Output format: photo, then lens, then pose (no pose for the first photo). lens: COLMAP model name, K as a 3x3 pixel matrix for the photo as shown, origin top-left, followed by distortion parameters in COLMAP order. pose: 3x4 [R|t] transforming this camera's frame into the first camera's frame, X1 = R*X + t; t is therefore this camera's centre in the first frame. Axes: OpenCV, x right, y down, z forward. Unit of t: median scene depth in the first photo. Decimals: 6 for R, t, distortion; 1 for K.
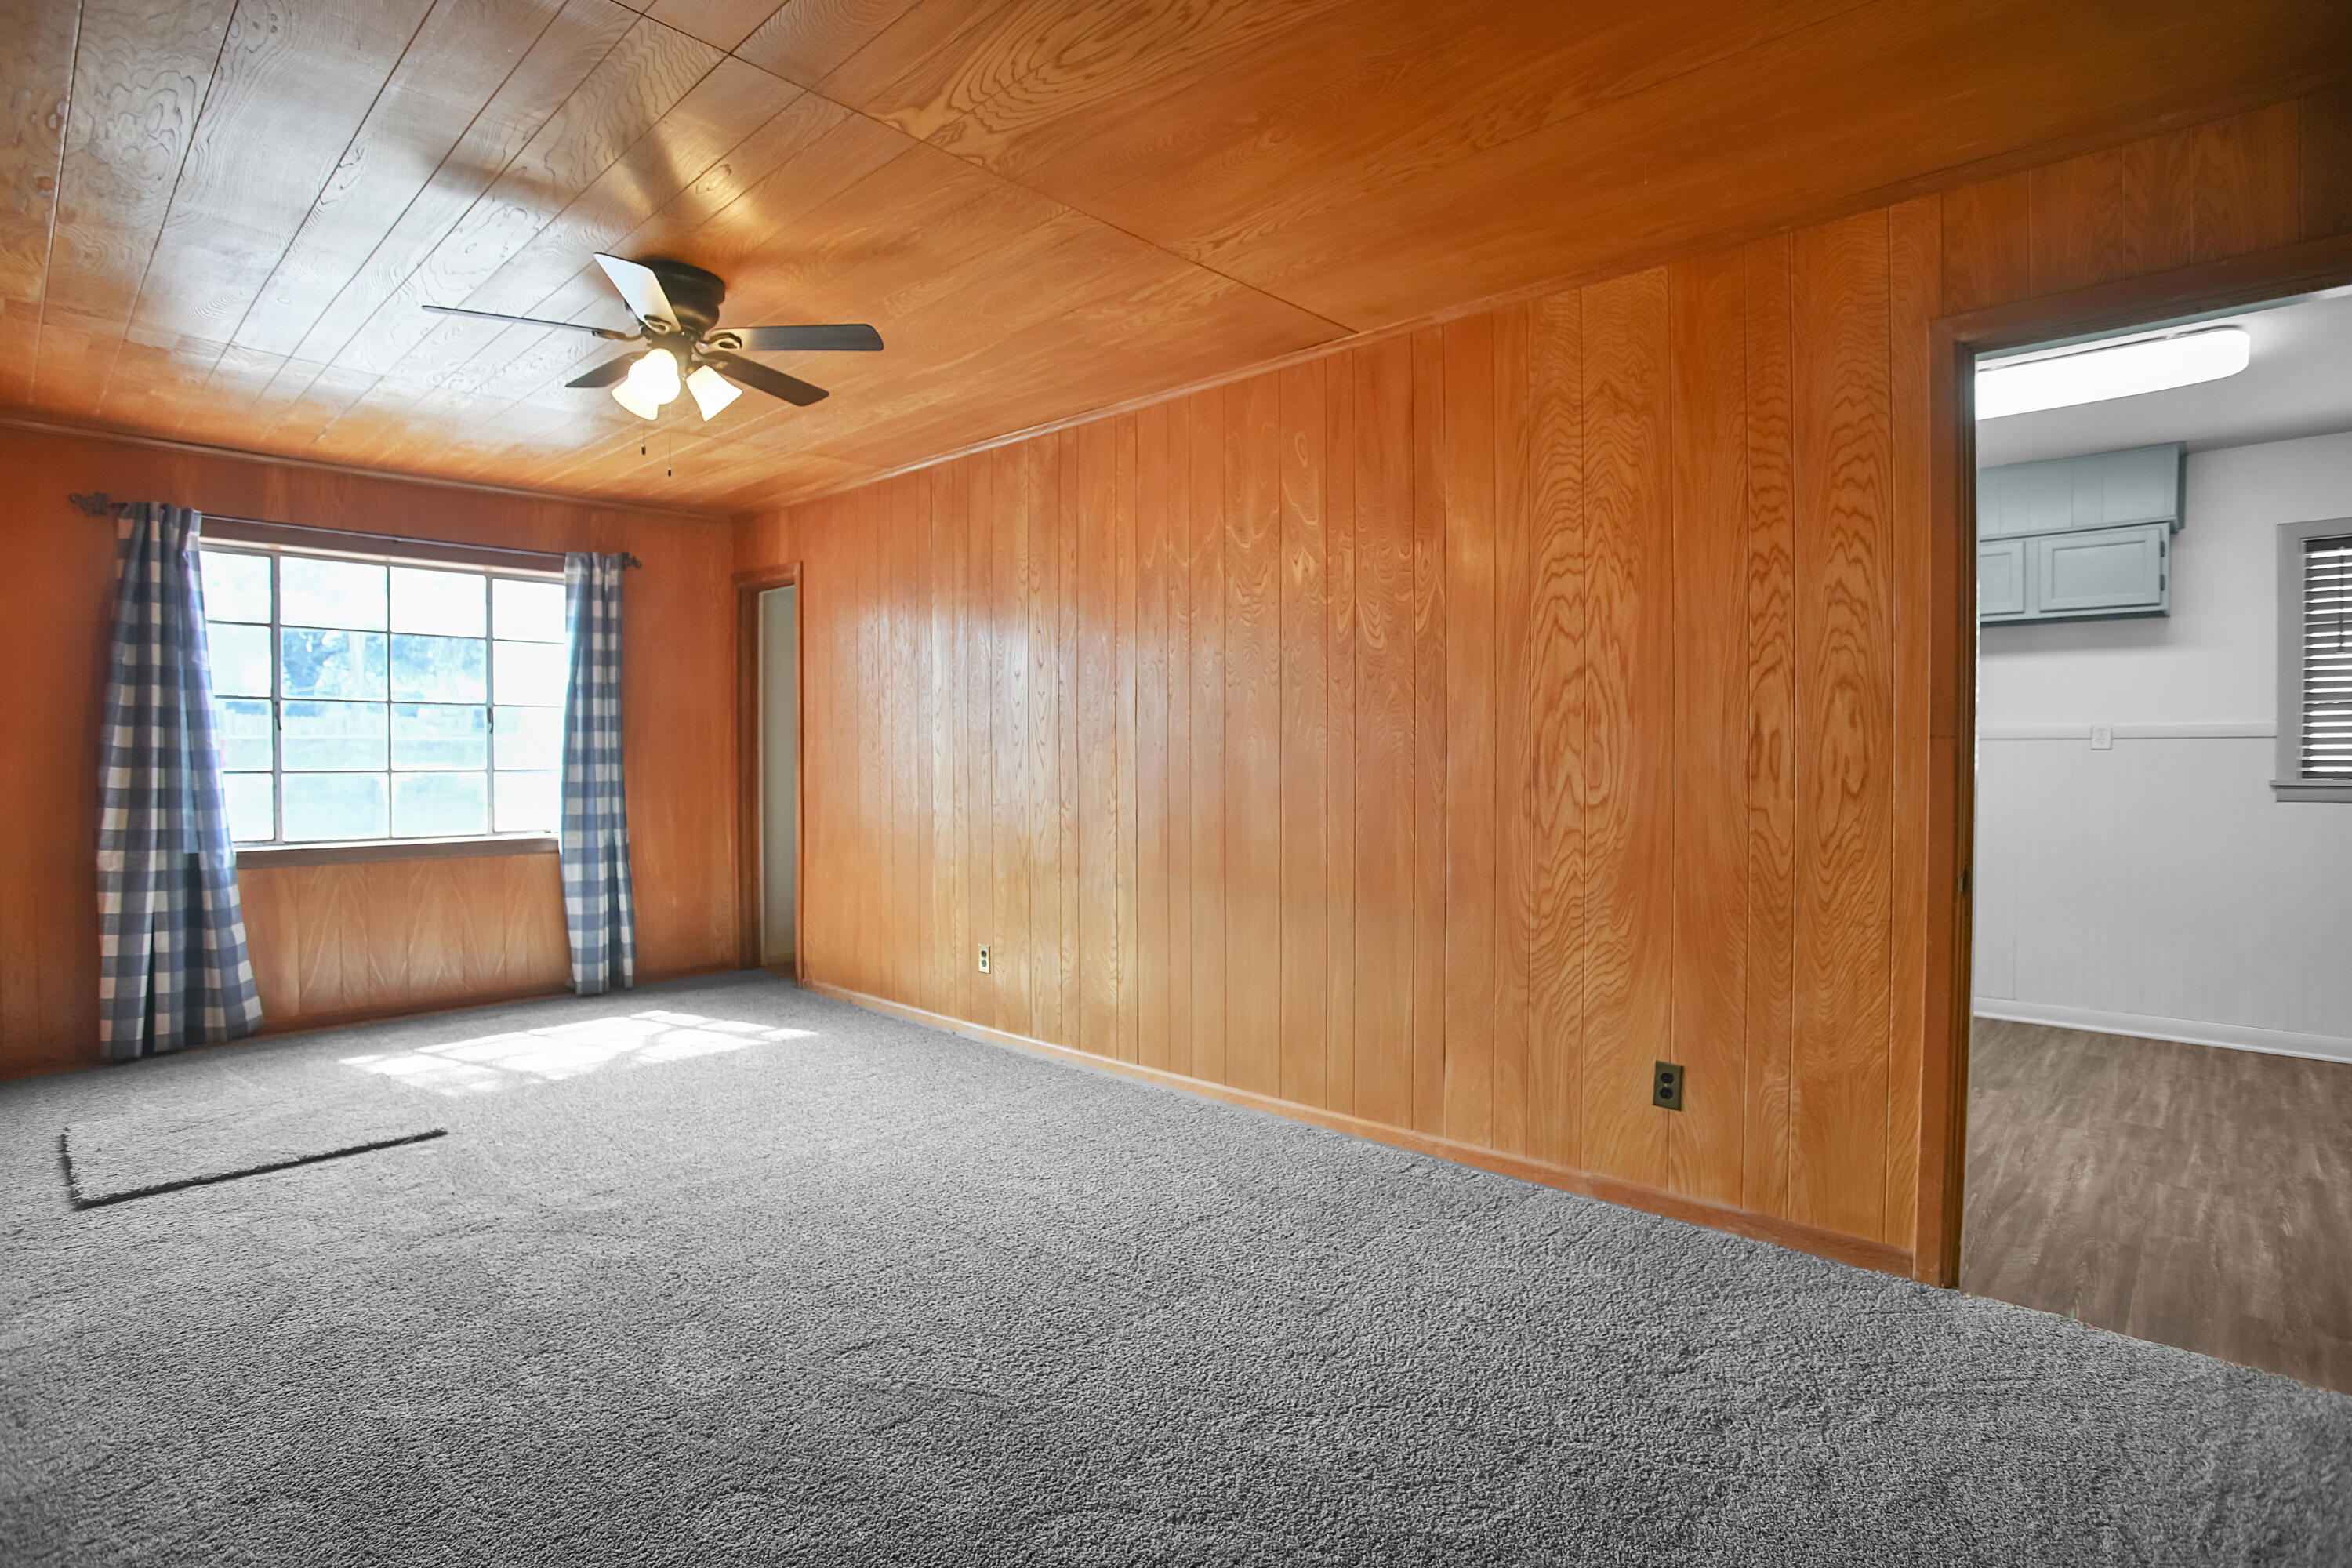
lens RADIAL K [[1195.7, 0, 1173.1], [0, 1195.7, 773.2], [0, 0, 1]] dist [-0.001182, 0.000085]
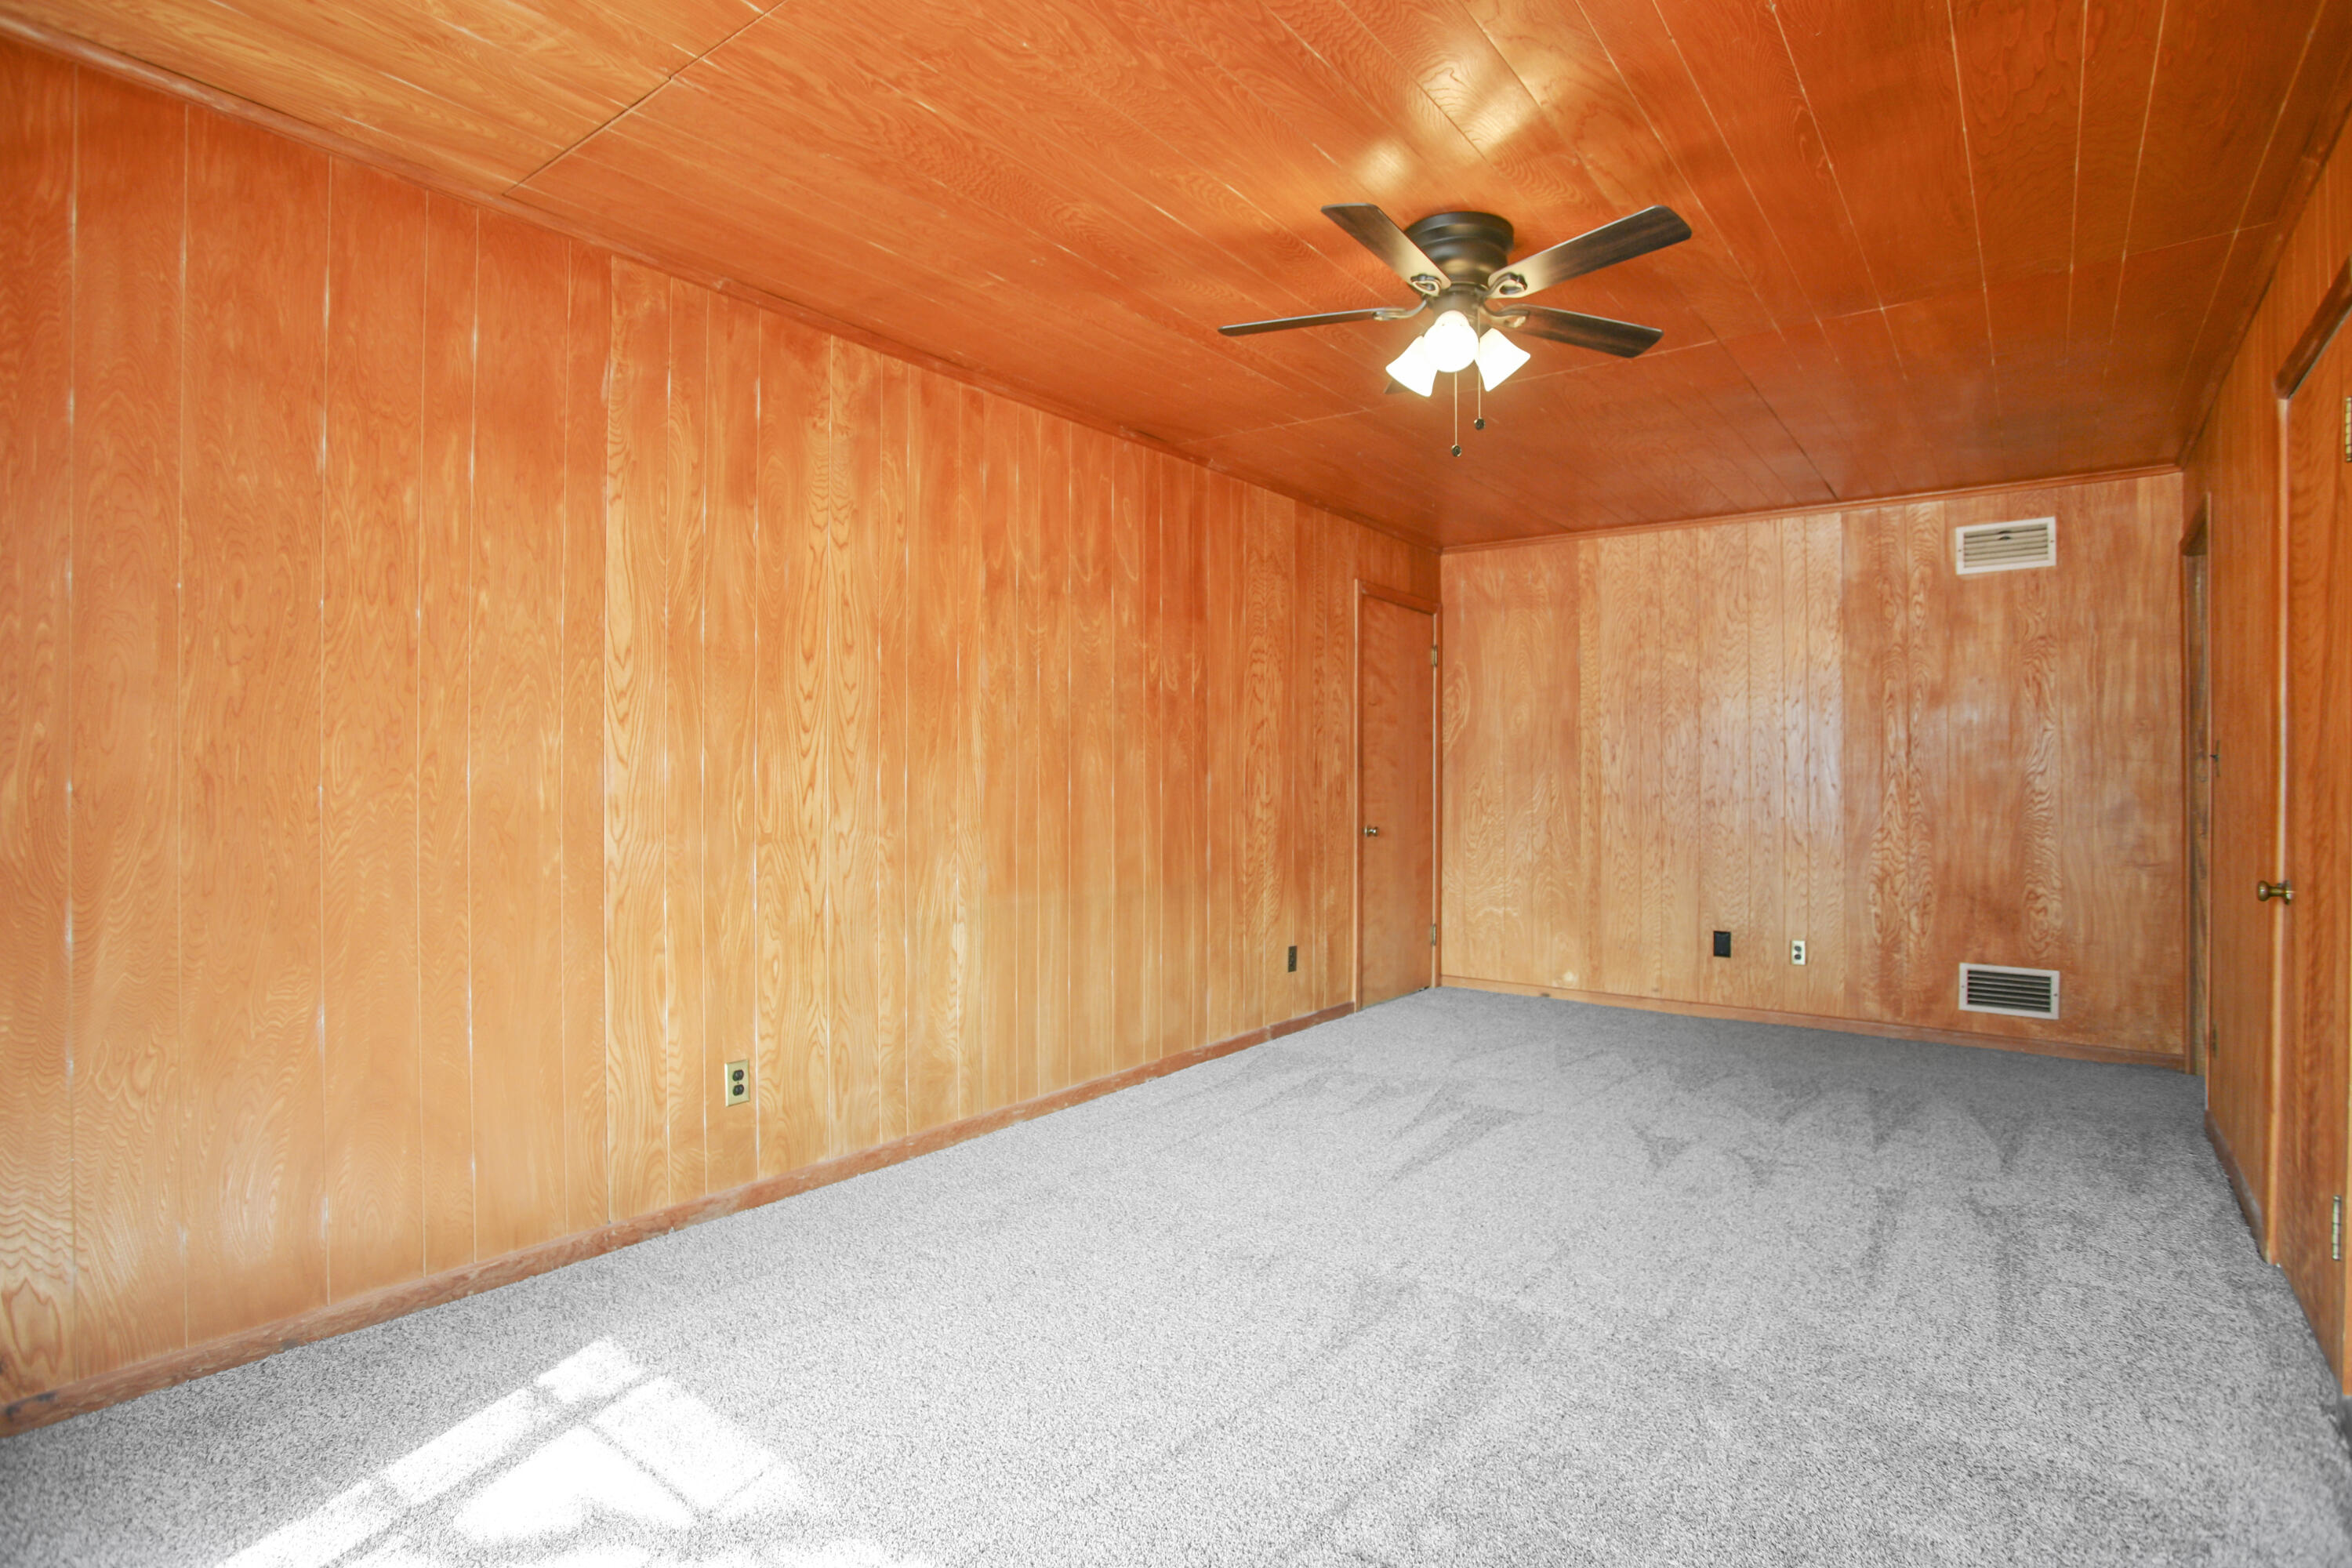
lens RADIAL K [[1195.7, 0, 1173.1], [0, 1195.7, 773.2], [0, 0, 1]] dist [-0.001182, 0.000085]
pose [[-0.103834, 0.004097, 0.994586, -0.564884], [0.012324, 0.999920, -0.002832, -0.005236], [-0.994518, 0.011963, -0.103877, 0.572328]]
